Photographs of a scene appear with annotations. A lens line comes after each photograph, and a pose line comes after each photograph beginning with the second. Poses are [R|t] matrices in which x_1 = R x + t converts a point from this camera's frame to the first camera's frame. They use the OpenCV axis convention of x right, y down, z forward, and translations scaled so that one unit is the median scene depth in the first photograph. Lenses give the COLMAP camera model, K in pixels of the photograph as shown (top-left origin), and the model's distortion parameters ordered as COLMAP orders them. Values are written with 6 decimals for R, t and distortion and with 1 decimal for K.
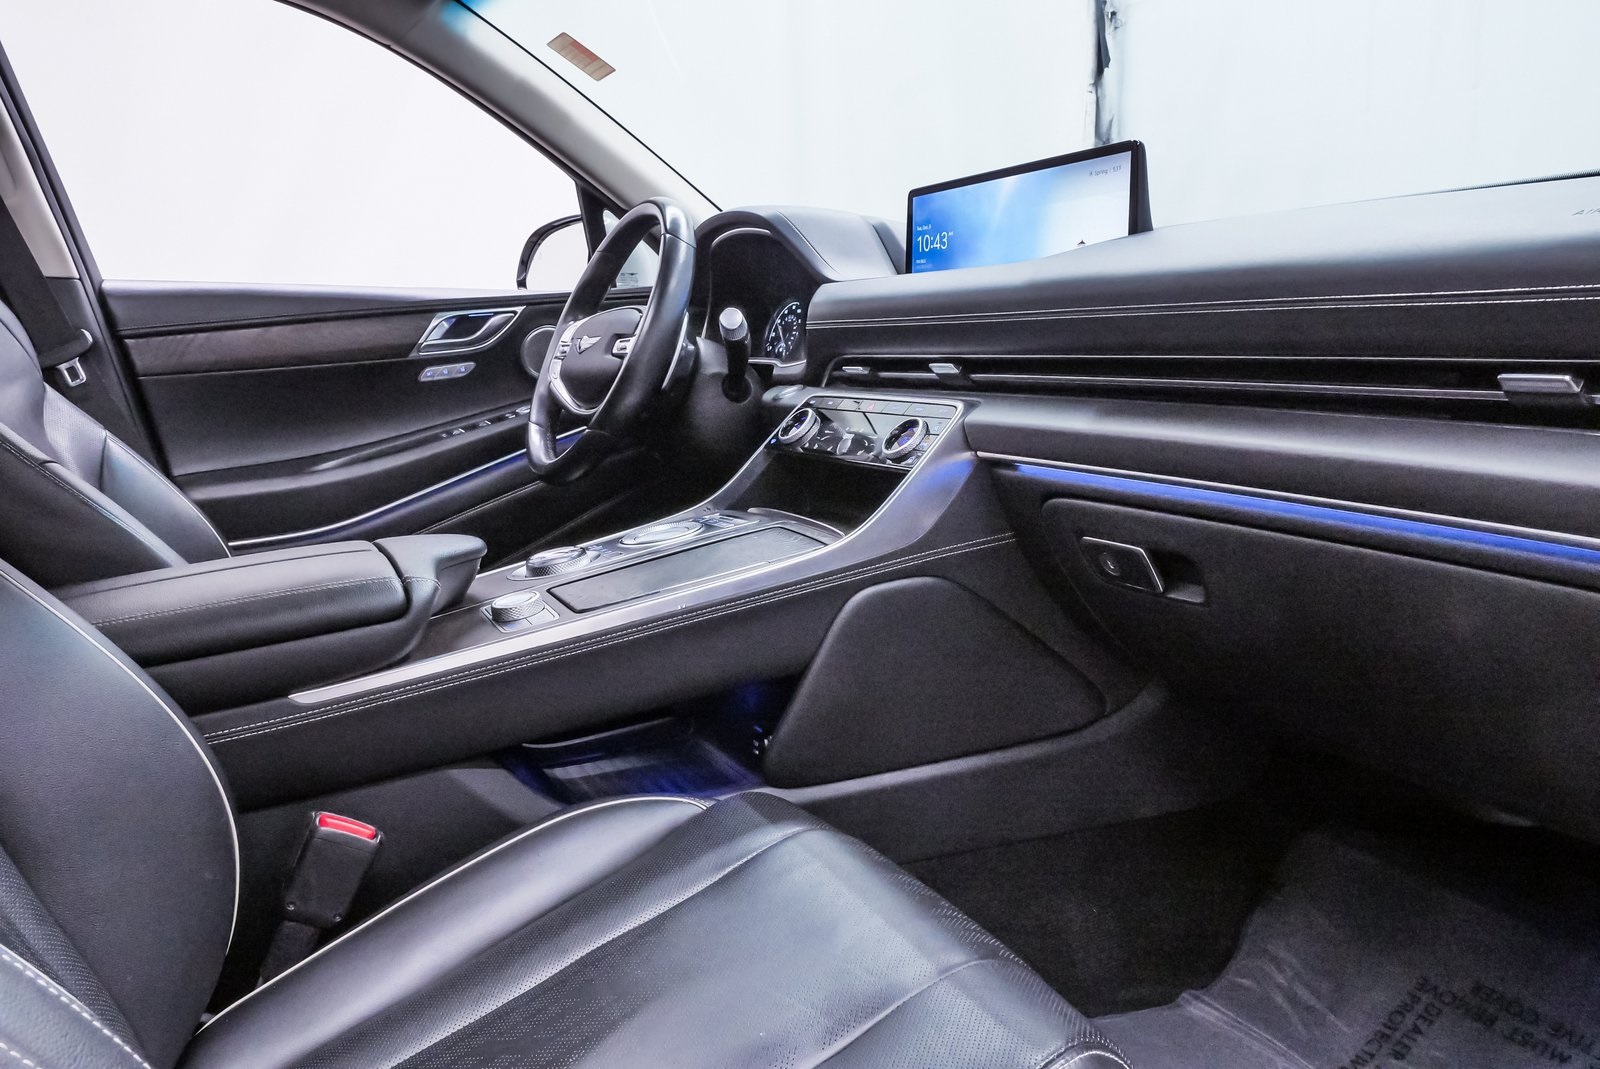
lens RADIAL K [[1151.4, 0, 791.6], [0, 1151.4, 551.2], [0, 0, 1]] dist [-0.043510, 0.002971]
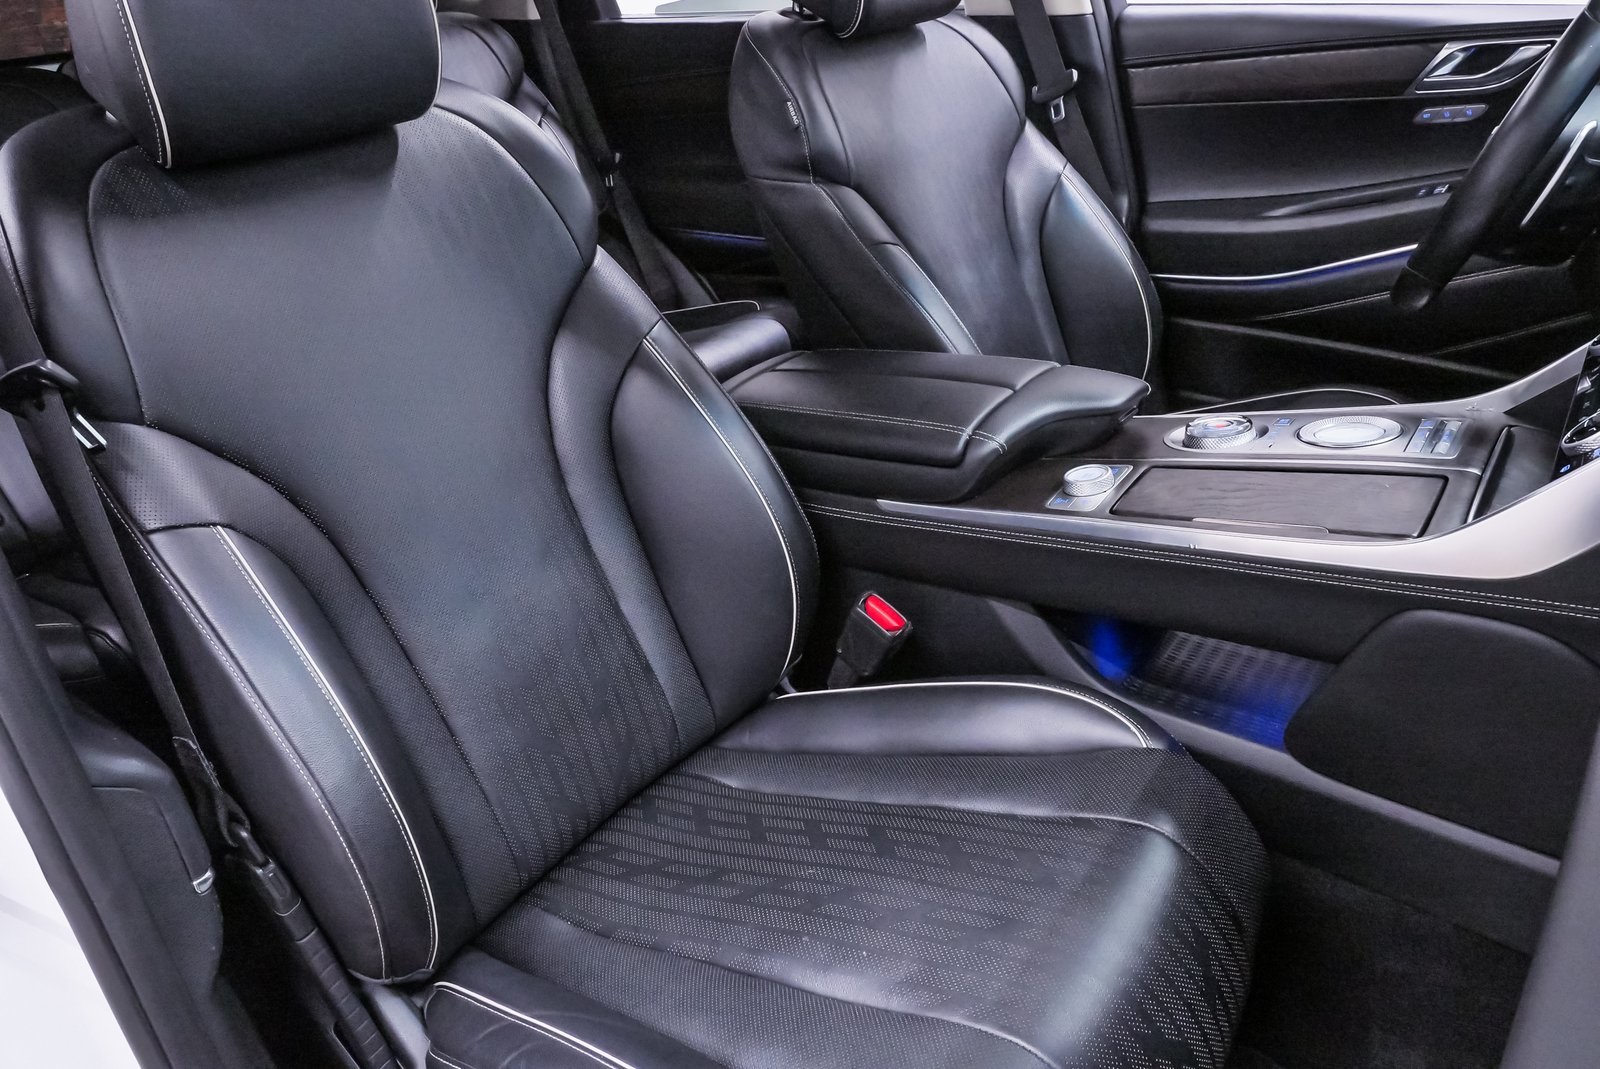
lens RADIAL K [[1151.4, 0, 791.6], [0, 1151.4, 551.2], [0, 0, 1]] dist [-0.043510, 0.002971]
pose [[0.464518, 0.392803, -0.793680, 0.319156], [-0.089065, 0.912422, 0.399442, -0.187249], [0.881073, -0.114859, 0.458822, 0.193406]]
